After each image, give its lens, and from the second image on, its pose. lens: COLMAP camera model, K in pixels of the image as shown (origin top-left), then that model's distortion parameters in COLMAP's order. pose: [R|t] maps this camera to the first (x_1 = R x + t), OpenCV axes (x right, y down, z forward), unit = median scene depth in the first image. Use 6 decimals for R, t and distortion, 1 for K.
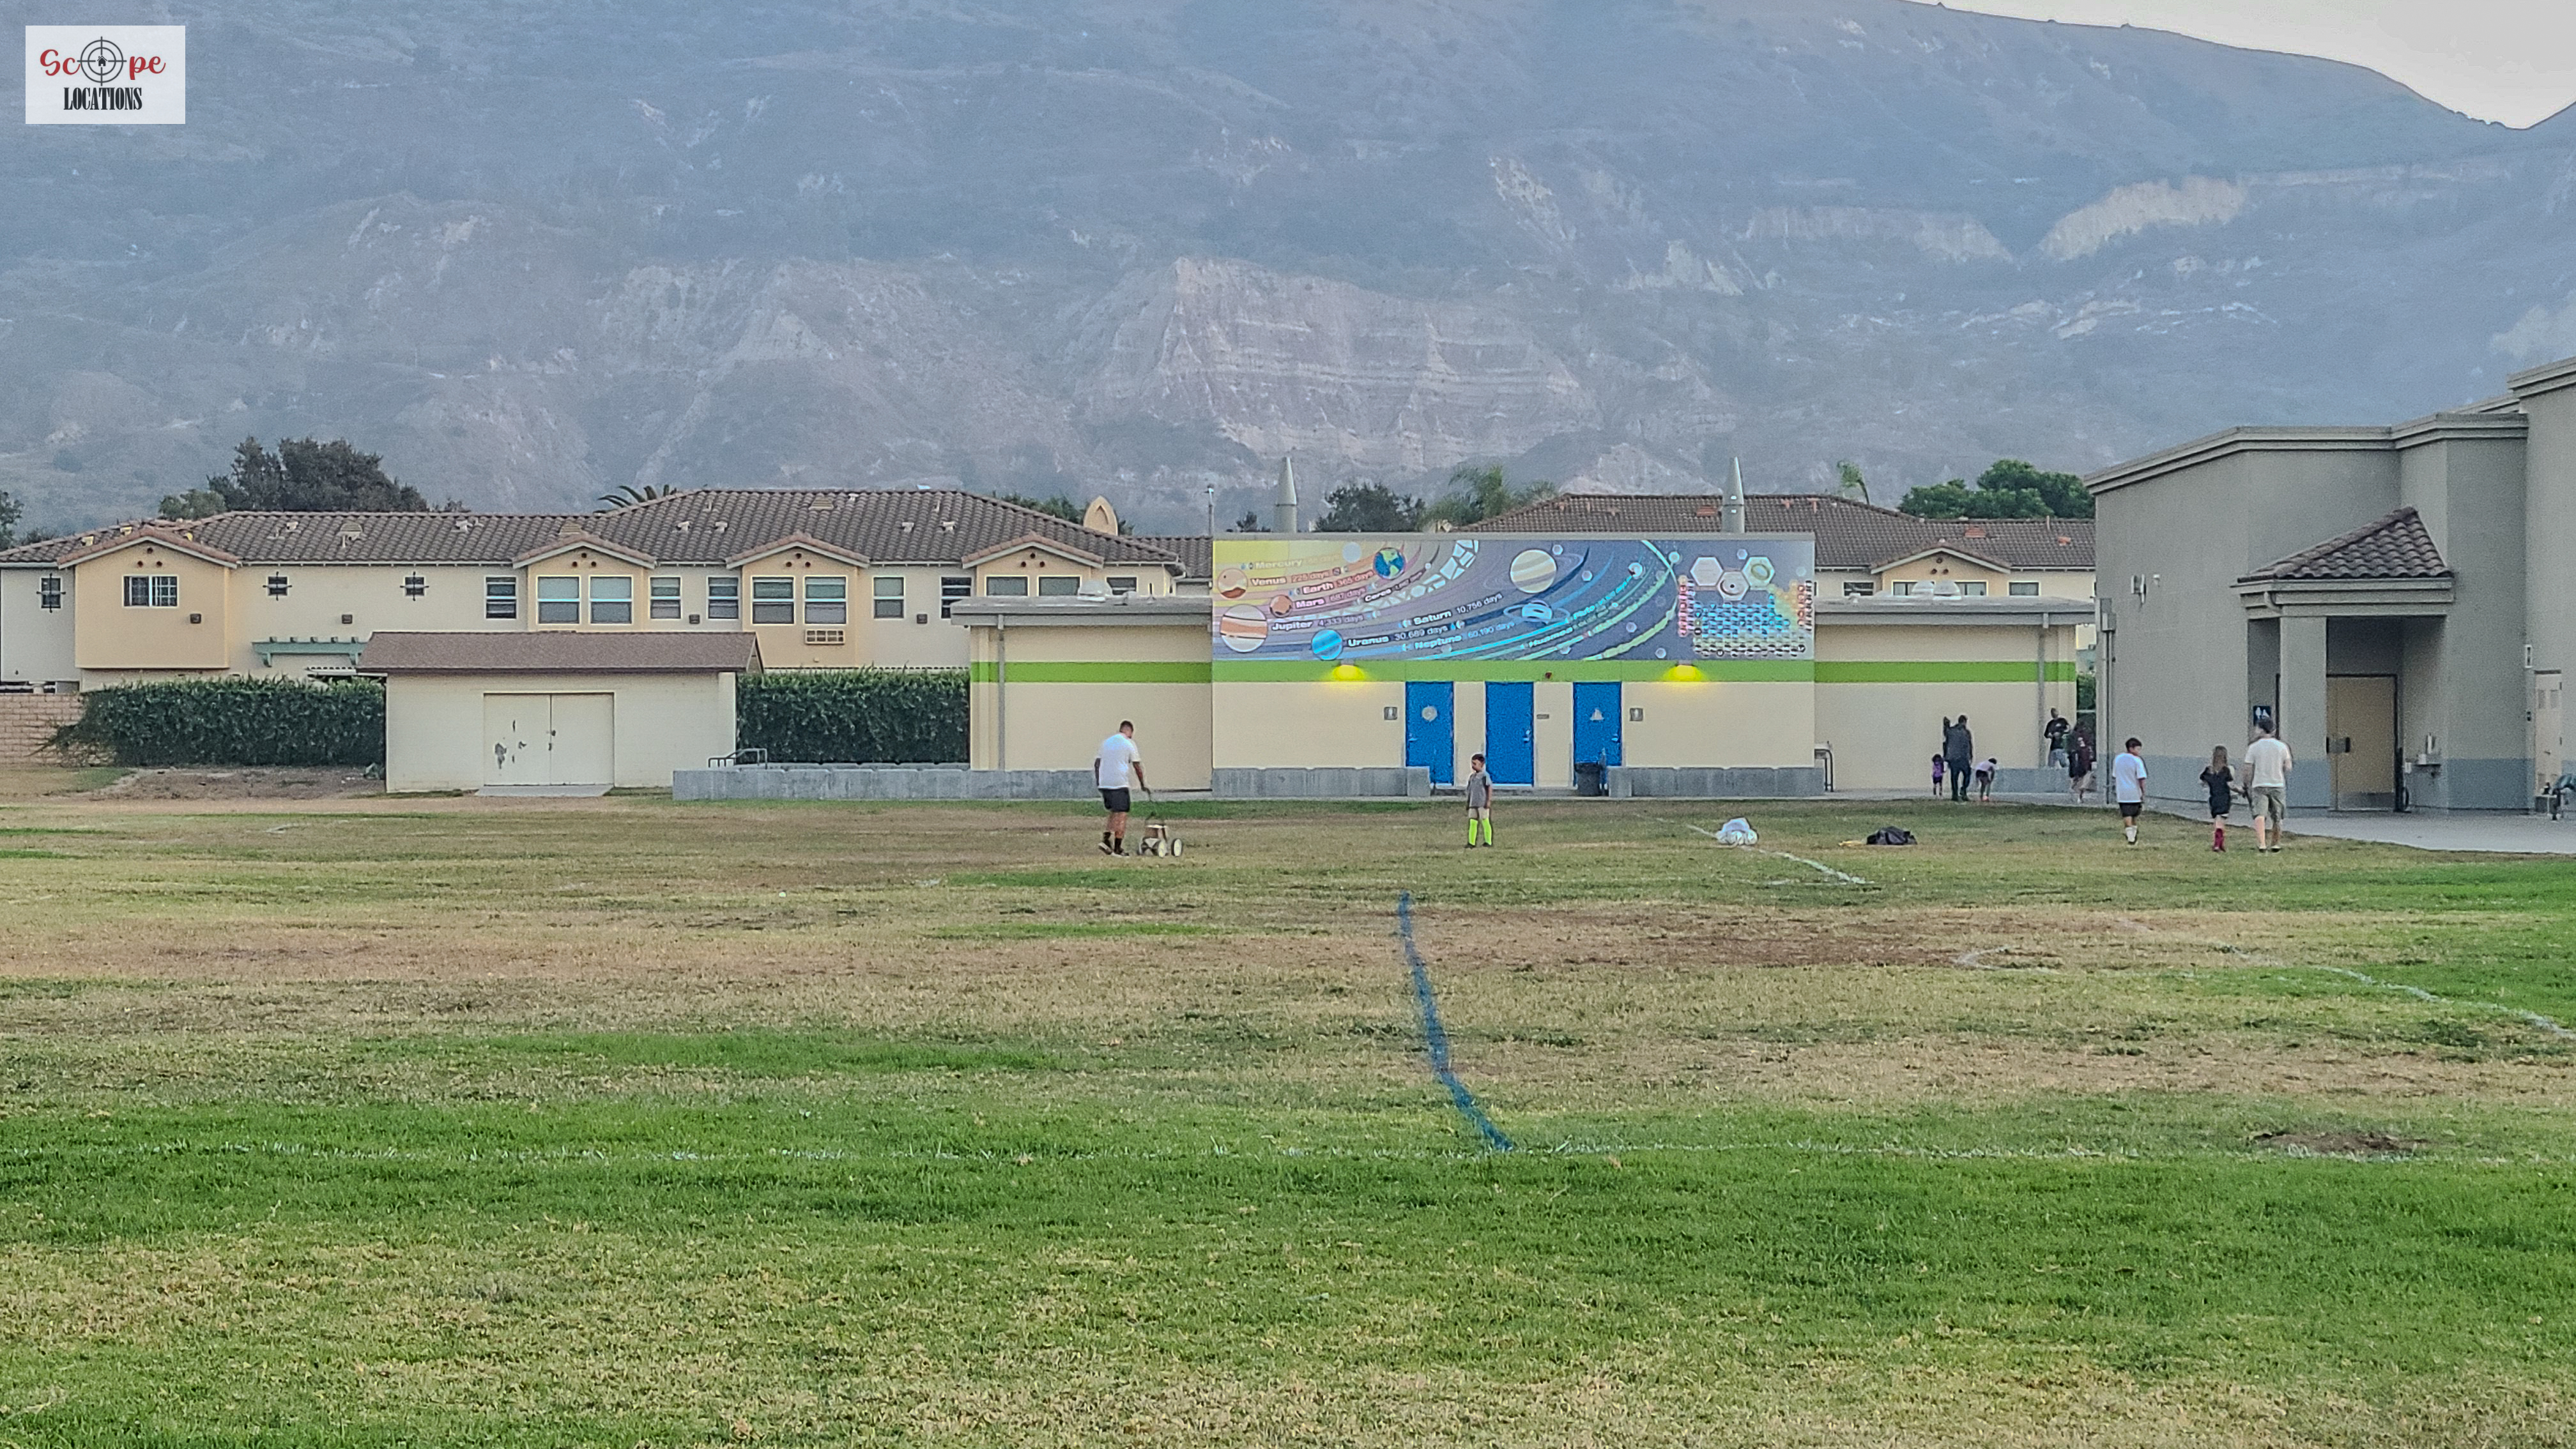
lens RADIAL K [[5772.6, 0, 1308.5], [0, 5772.6, 741.4], [0, 0, 1]] dist [0.050486, 0.000000]
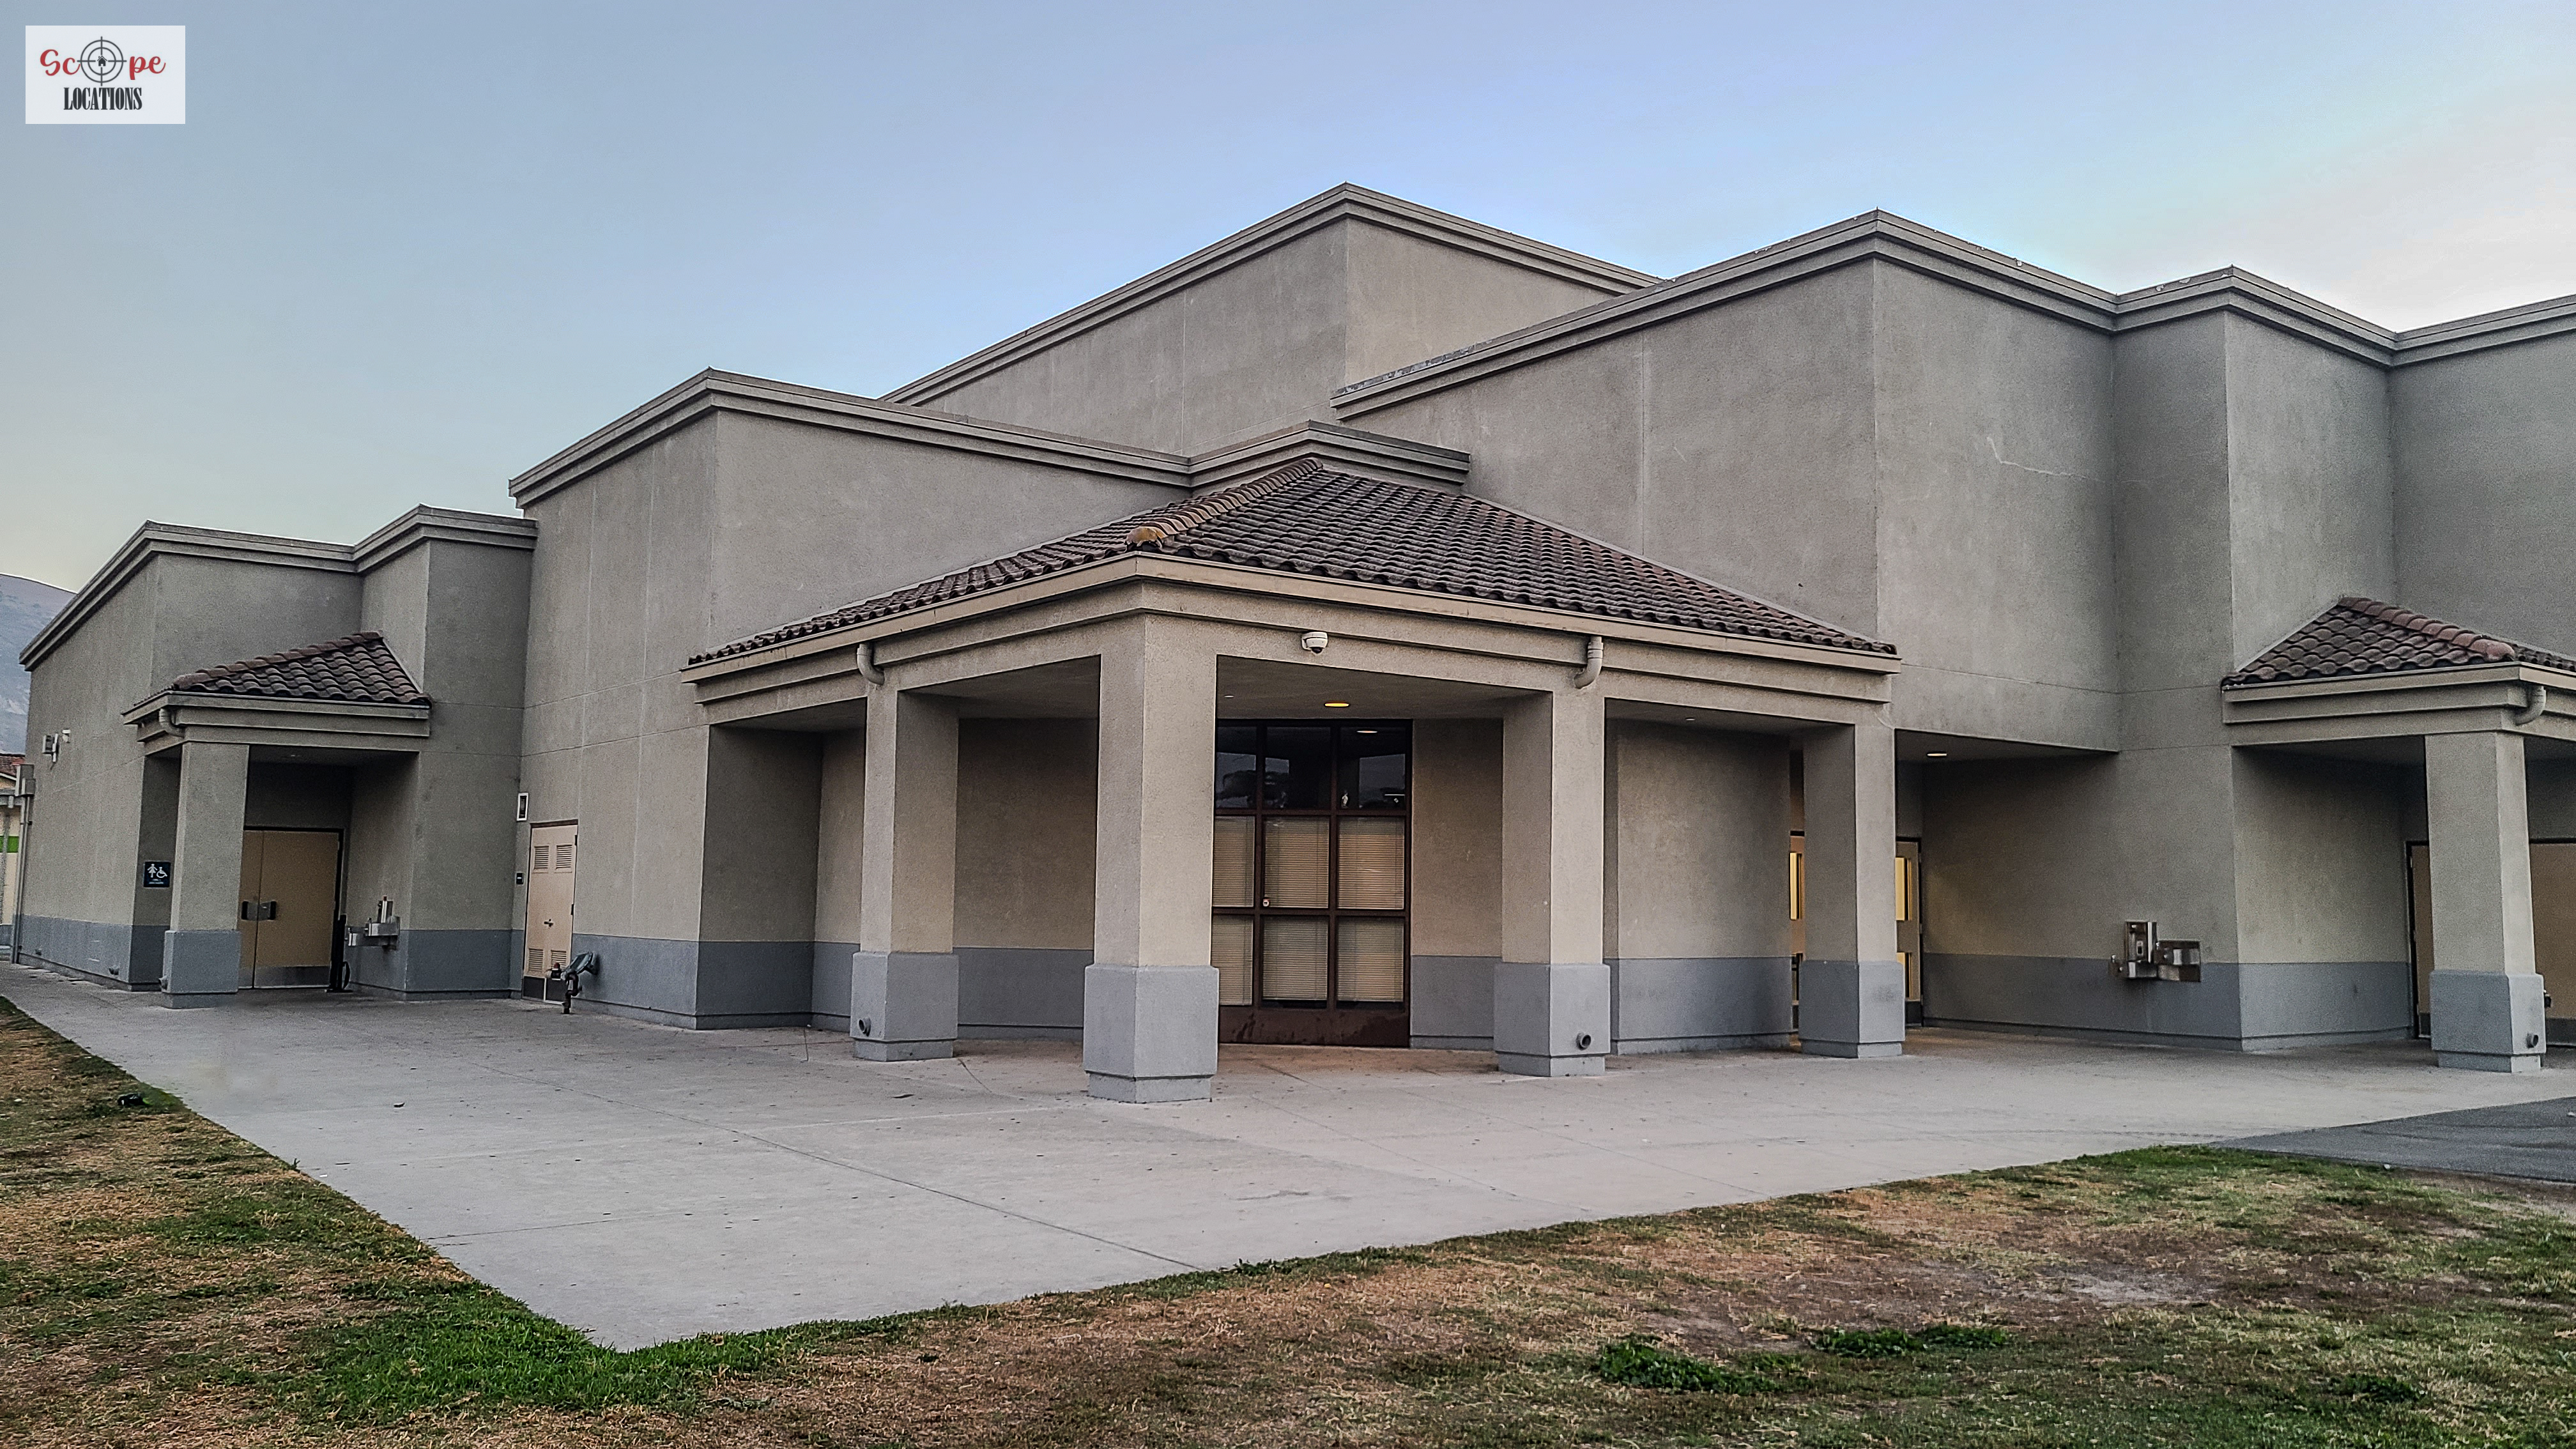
lens RADIAL K [[1922.7, 0, 1313.7], [0, 1922.7, 719.6], [0, 0, 1]] dist [0.049190, -0.026319]
pose [[0.791089, 0.071795, 0.607473, 0.095176], [-0.013036, 0.994841, -0.100601, -0.000406], [-0.611562, 0.071665, 0.787944, 0.517365]]
